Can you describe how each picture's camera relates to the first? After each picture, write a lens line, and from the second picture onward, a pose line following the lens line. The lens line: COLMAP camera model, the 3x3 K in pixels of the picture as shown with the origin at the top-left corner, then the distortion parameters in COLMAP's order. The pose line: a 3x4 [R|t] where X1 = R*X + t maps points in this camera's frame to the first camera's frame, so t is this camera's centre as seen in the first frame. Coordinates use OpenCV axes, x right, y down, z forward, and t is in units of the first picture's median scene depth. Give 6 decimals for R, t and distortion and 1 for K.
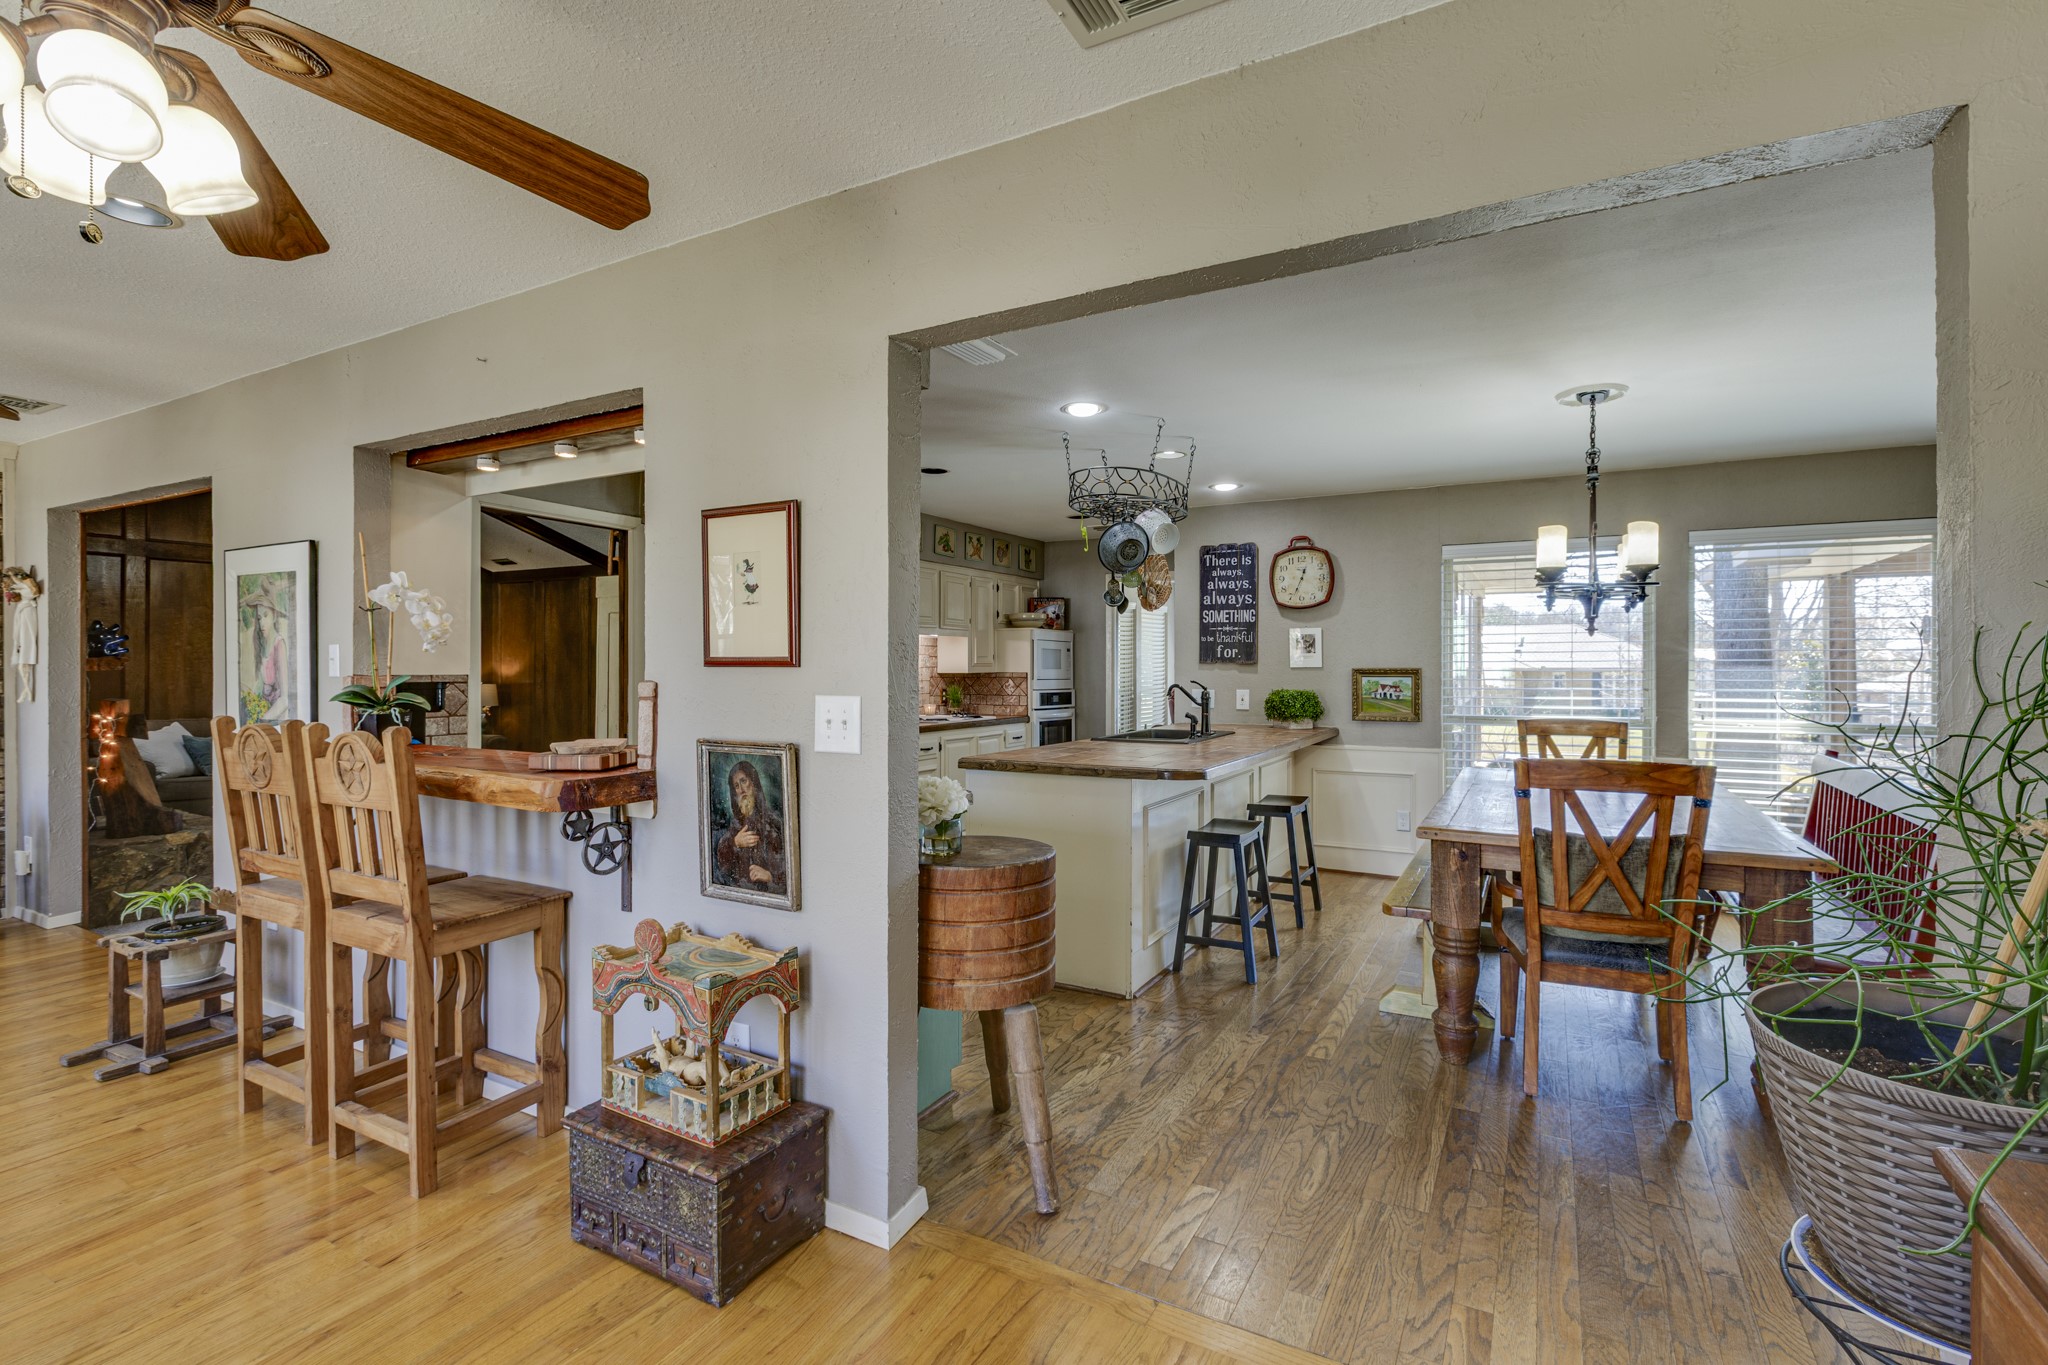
lens RADIAL K [[924.1, 0, 1036.5], [0, 924.1, 670.9], [0, 0, 1]] dist [0.002433, -0.001104]
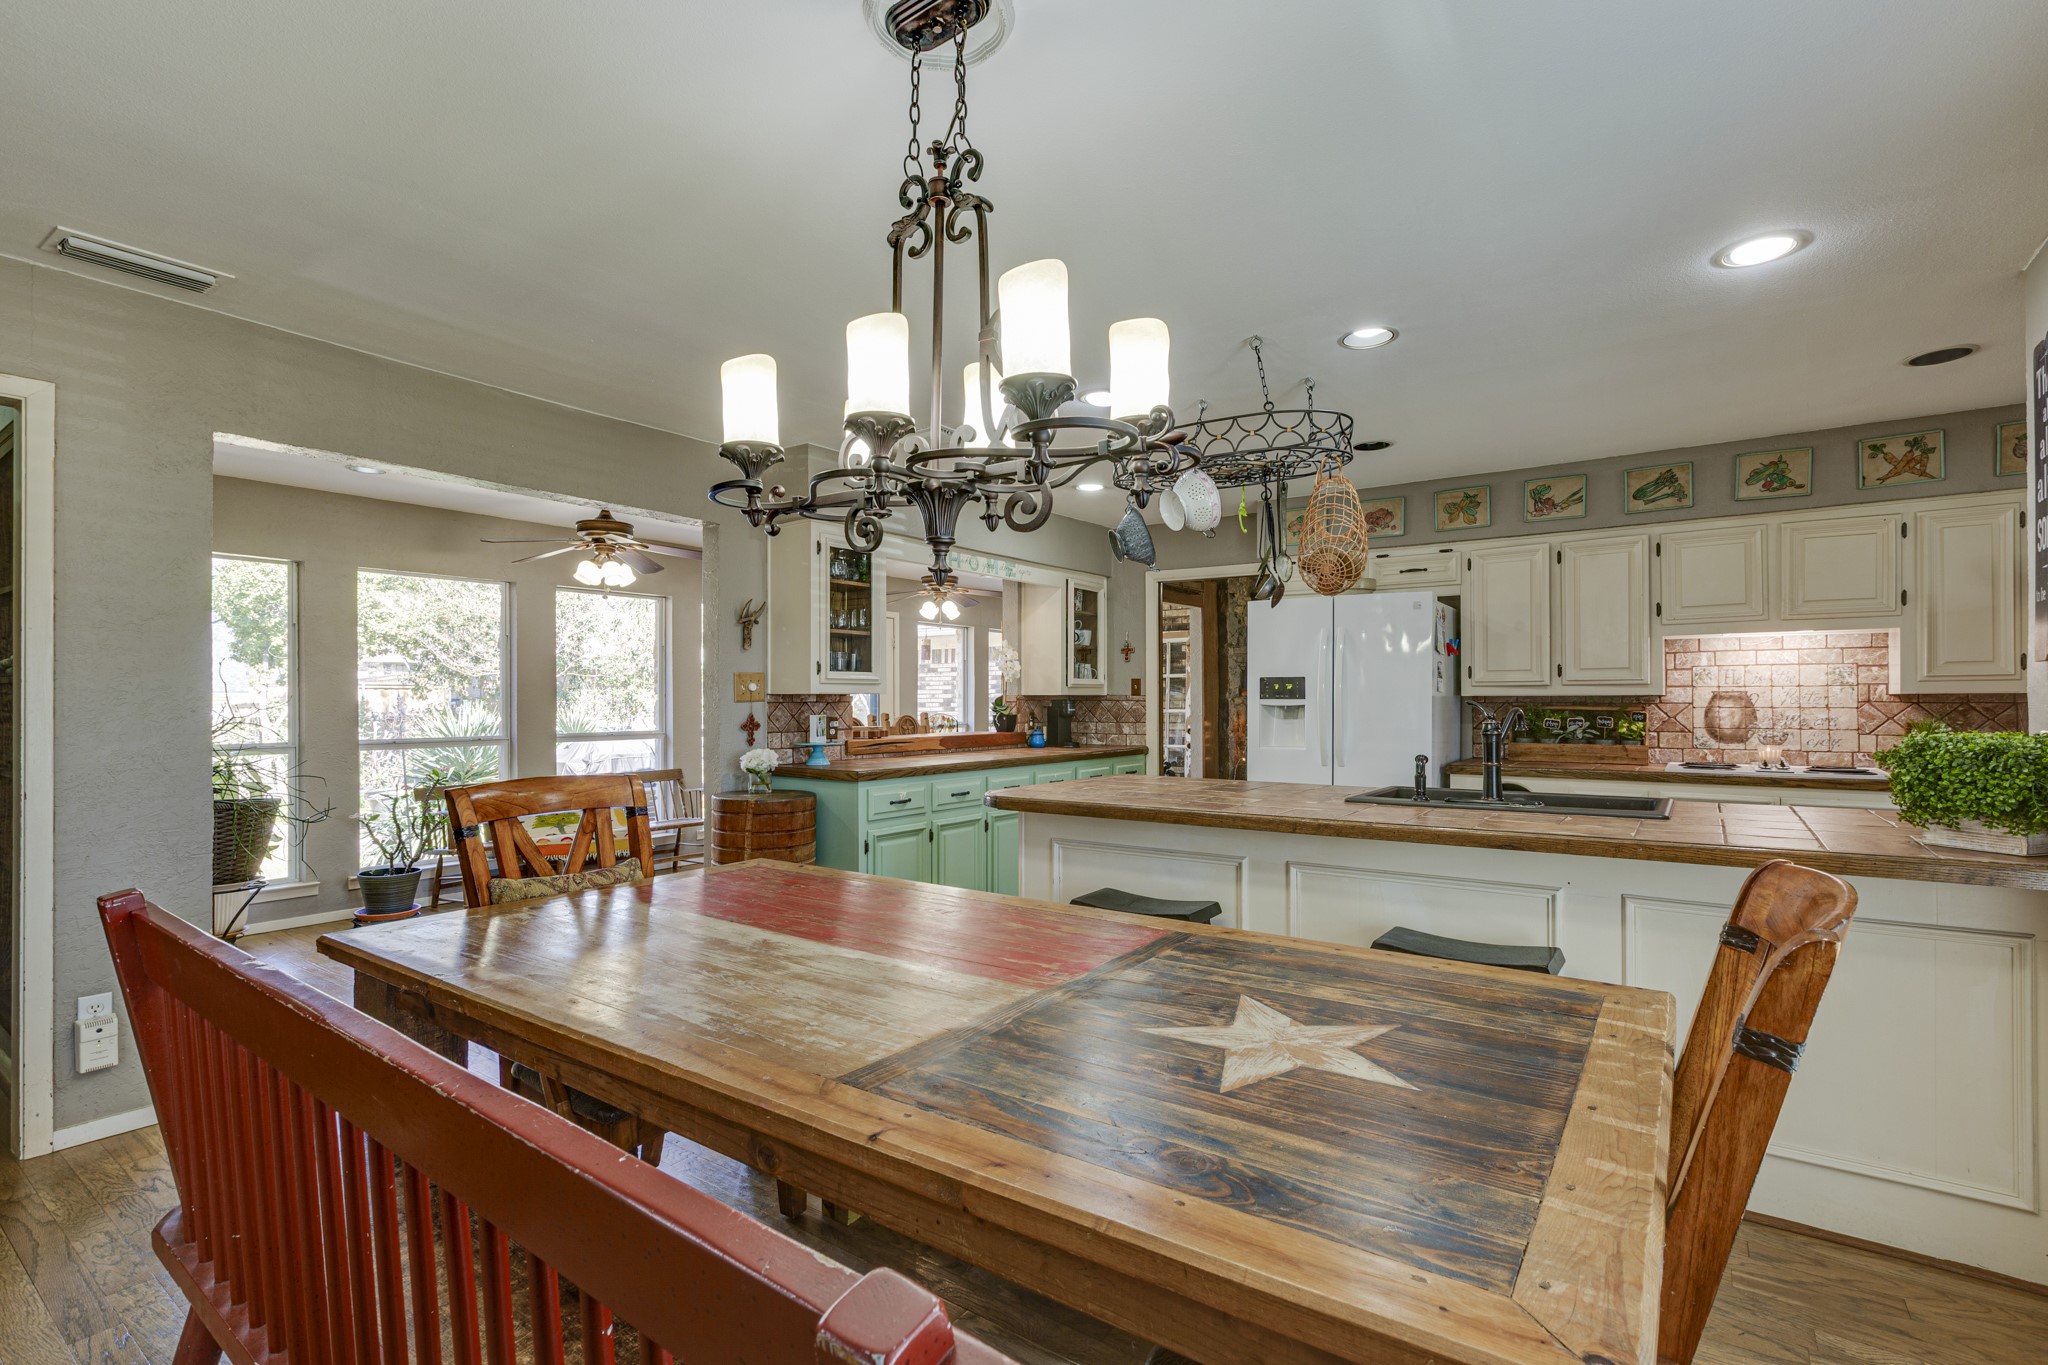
lens RADIAL K [[924.1, 0, 1039.8], [0, 924.1, 696.0], [0, 0, 1]] dist [0.002433, -0.001104]
pose [[-0.121469, -0.006301, -0.992575, 0.603176], [-0.003290, 0.999977, -0.005945, 0.009526], [0.992590, 0.002543, -0.121487, 0.661030]]
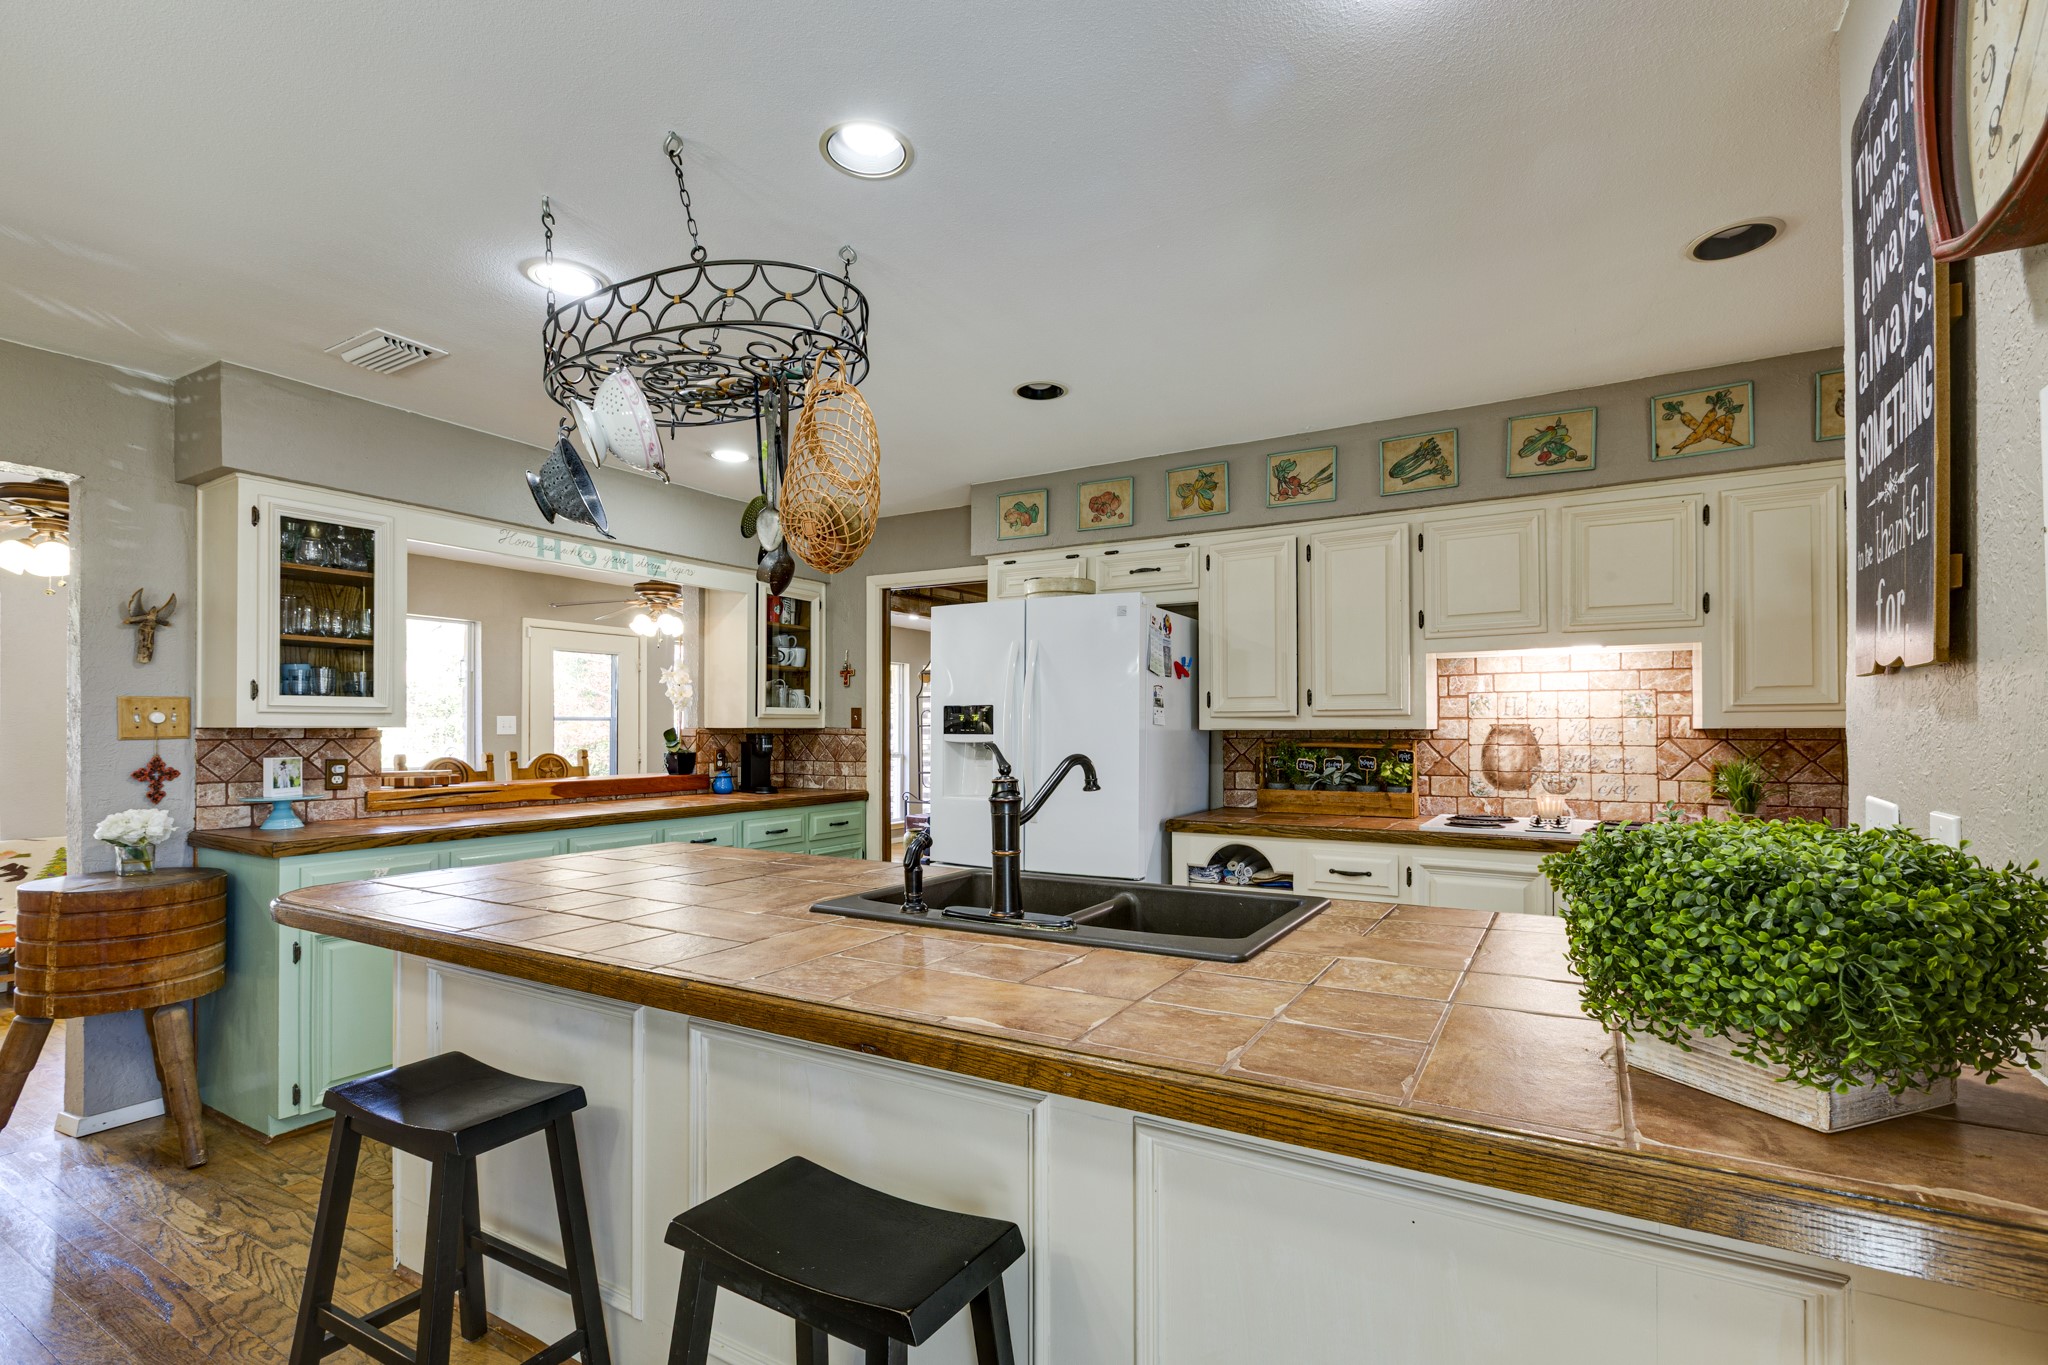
lens RADIAL K [[924.1, 0, 1038.4], [0, 924.1, 724.8], [0, 0, 1]] dist [0.002433, -0.001104]
pose [[-0.030709, -0.008333, -0.999494, 0.403021], [-0.003162, 0.999961, -0.008239, 0.005645], [0.999523, 0.002908, -0.030735, 0.832222]]
